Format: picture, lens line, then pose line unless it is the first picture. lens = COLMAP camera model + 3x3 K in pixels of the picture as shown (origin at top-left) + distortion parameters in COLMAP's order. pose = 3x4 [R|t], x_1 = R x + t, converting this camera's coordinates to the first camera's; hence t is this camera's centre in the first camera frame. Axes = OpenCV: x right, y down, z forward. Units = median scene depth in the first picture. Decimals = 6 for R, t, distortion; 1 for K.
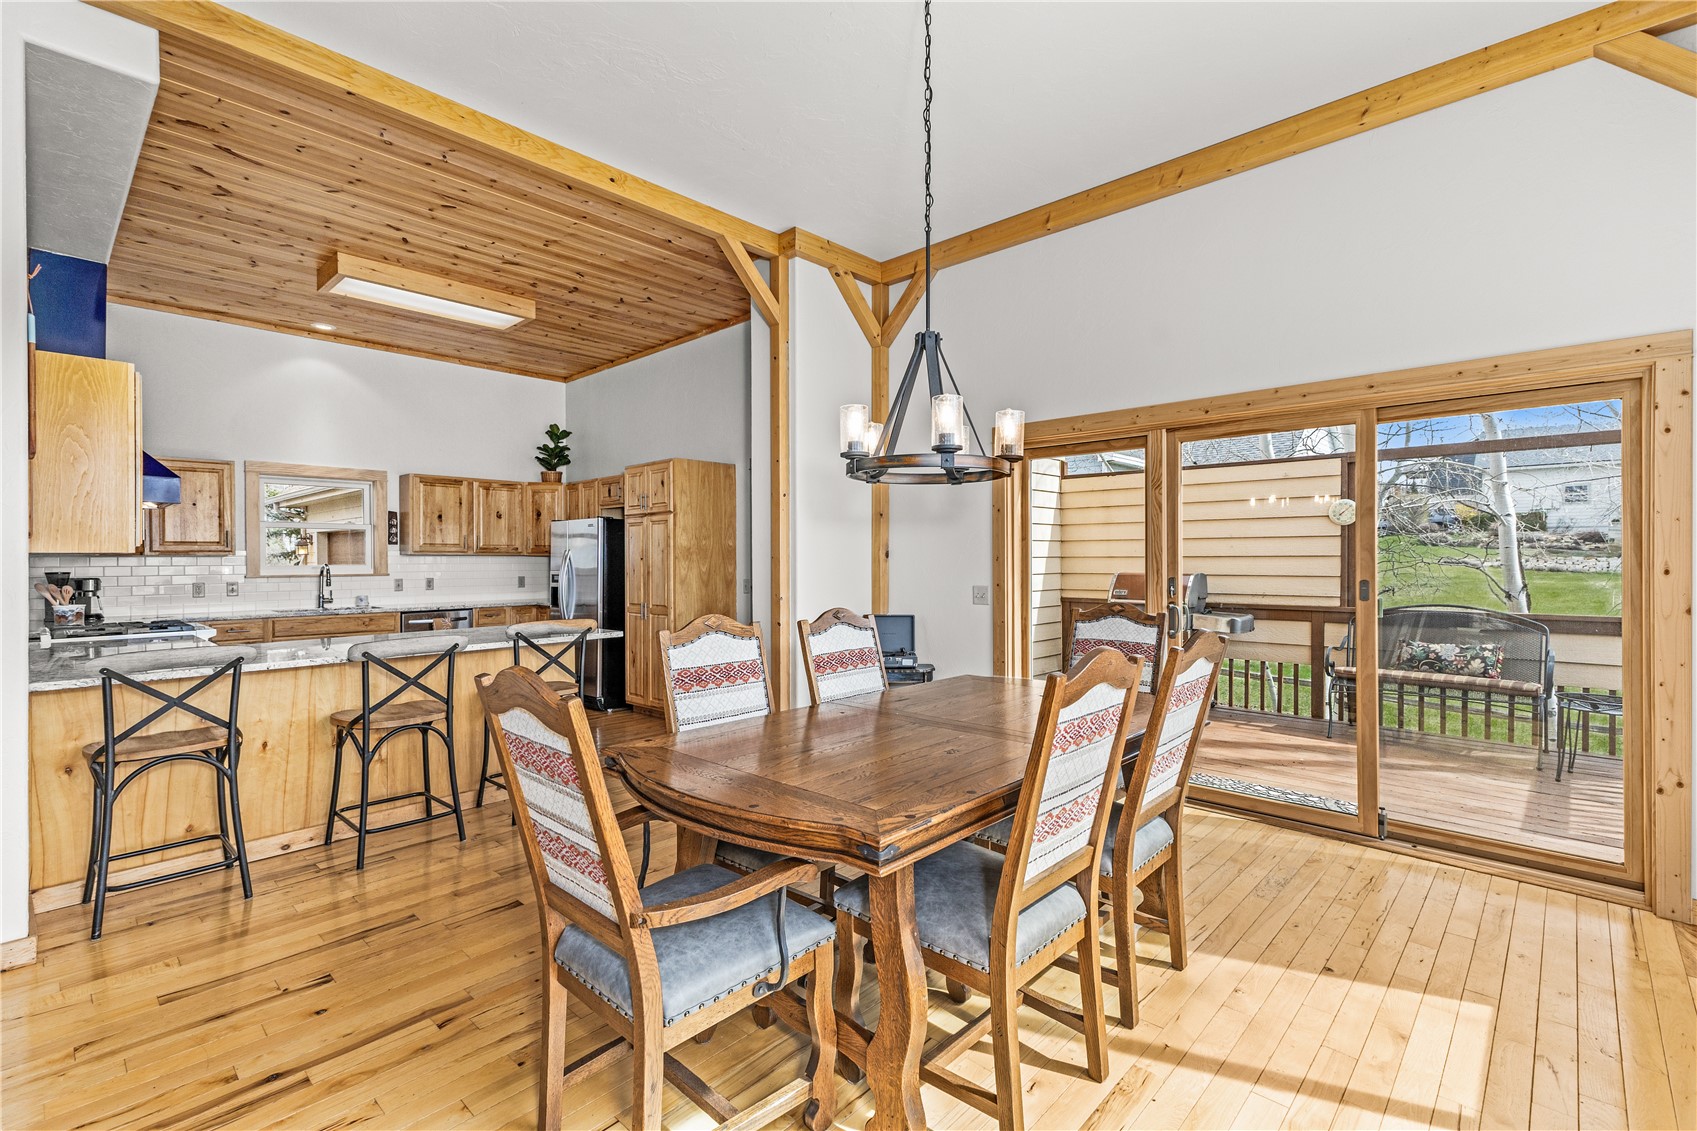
lens RADIAL K [[752.9, 0, 841.6], [0, 752.9, 565.1], [0, 0, 1]] dist [0.019960, -0.003821]
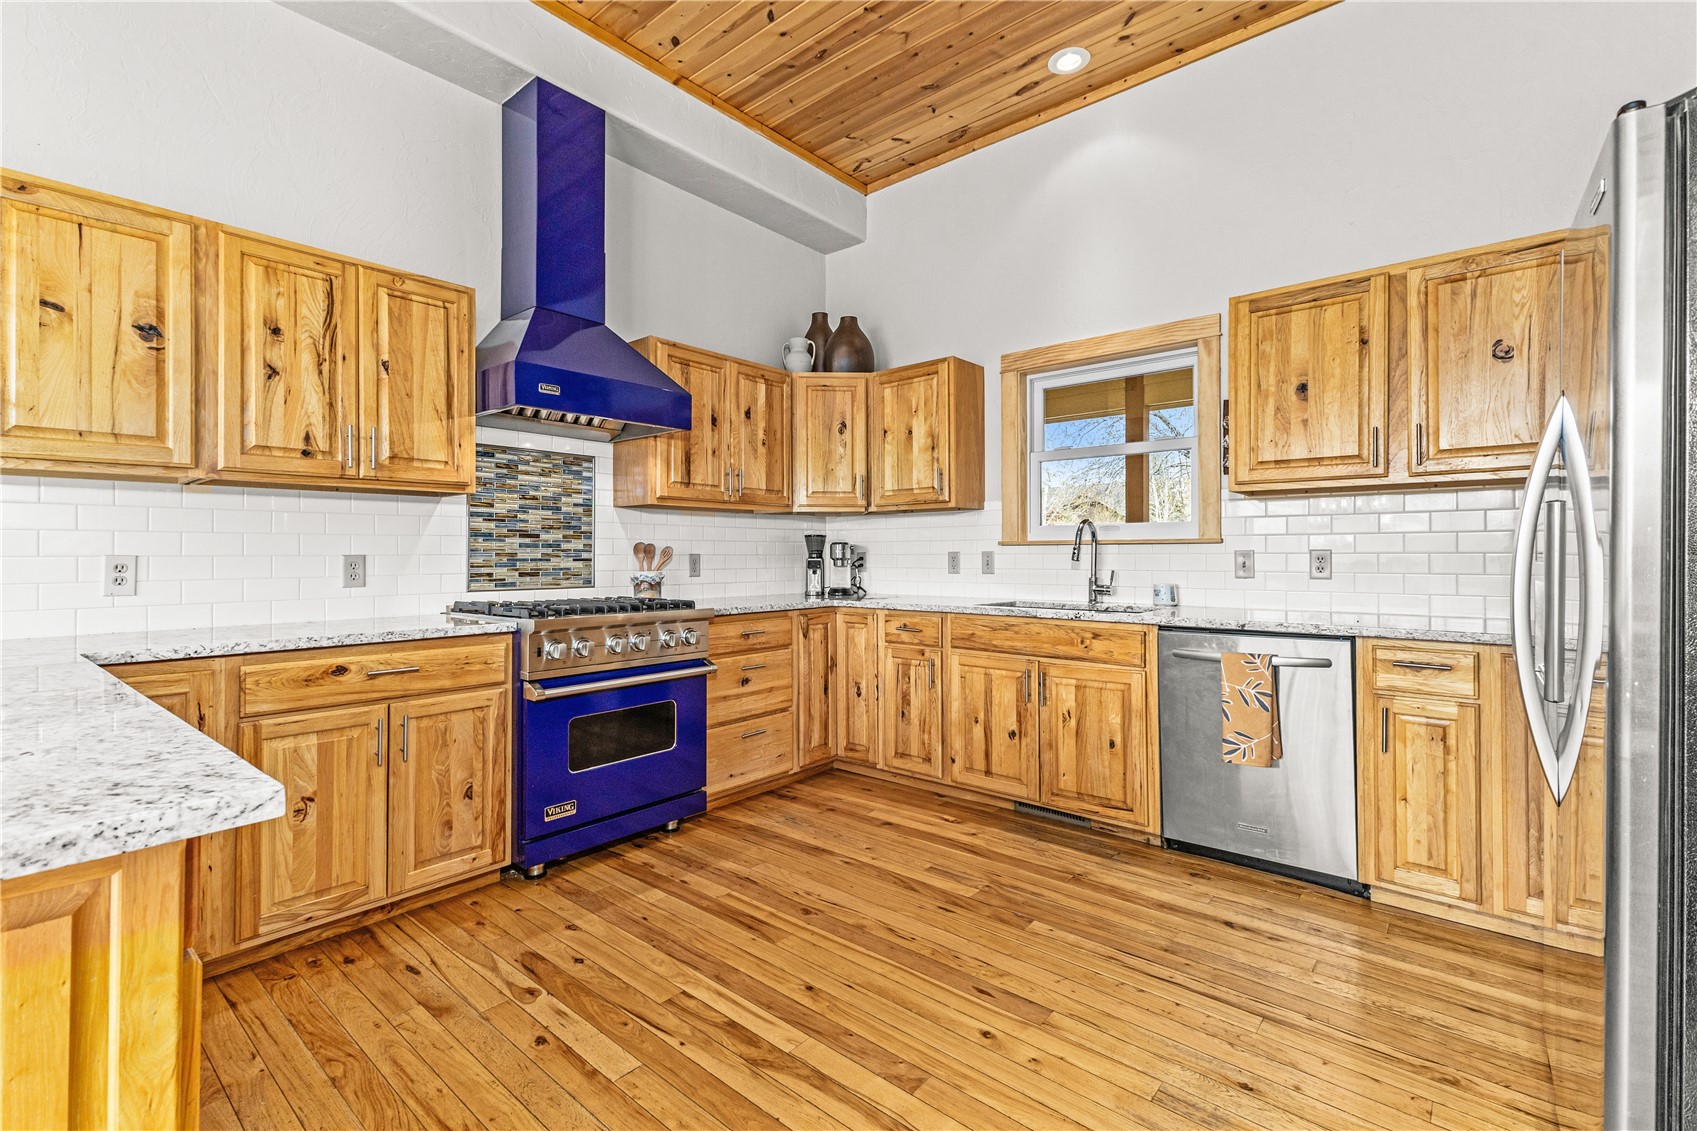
lens RADIAL K [[752.9, 0, 872.0], [0, 752.9, 543.5], [0, 0, 1]] dist [0.019960, -0.003821]
pose [[0.064245, -0.011438, -0.997869, -0.189858], [-0.005982, 0.999912, -0.011847, 0.024442], [0.997916, 0.006731, 0.064171, 0.894744]]
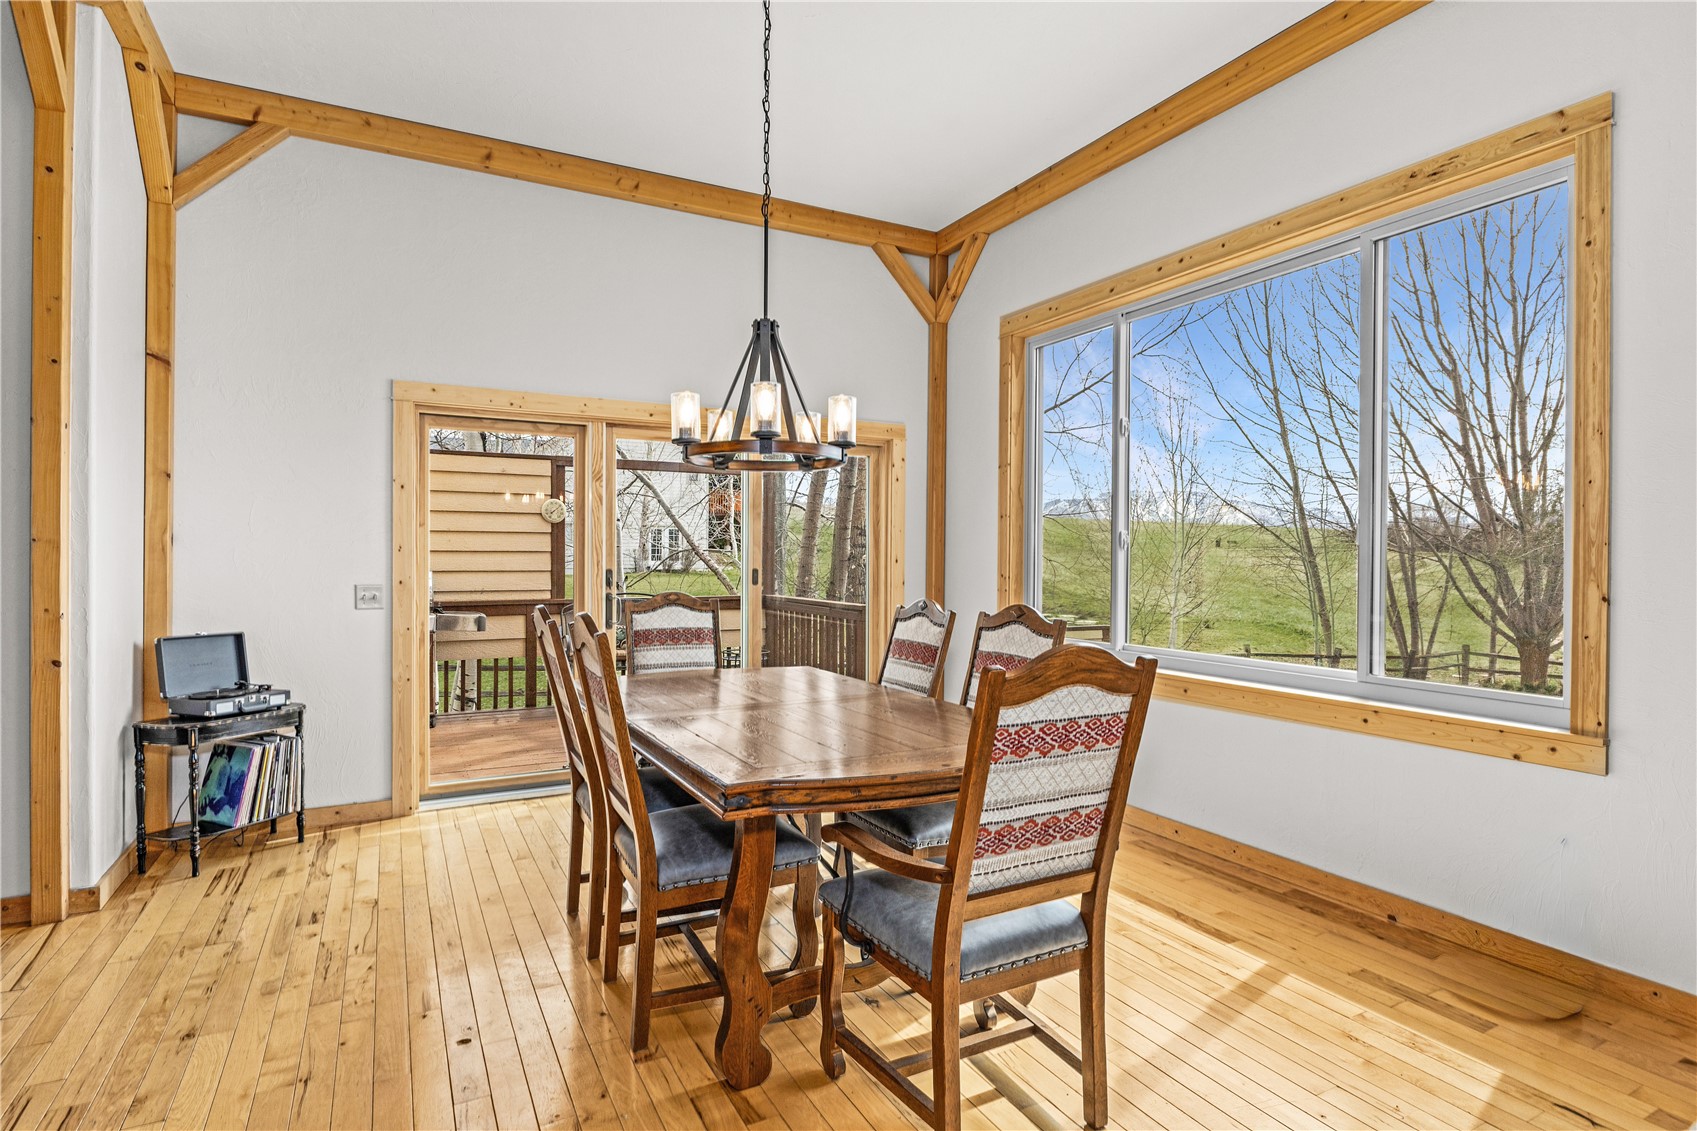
lens RADIAL K [[871.5, 0, 862.9], [0, 871.5, 549.8], [0, 0, 1]] dist [0.028784, 0.001038]
pose [[0.345953, 0.014663, 0.938137, -0.393878], [0.002647, 0.999859, -0.016604, 0.007481], [-0.938248, 0.008227, 0.345865, 0.195957]]
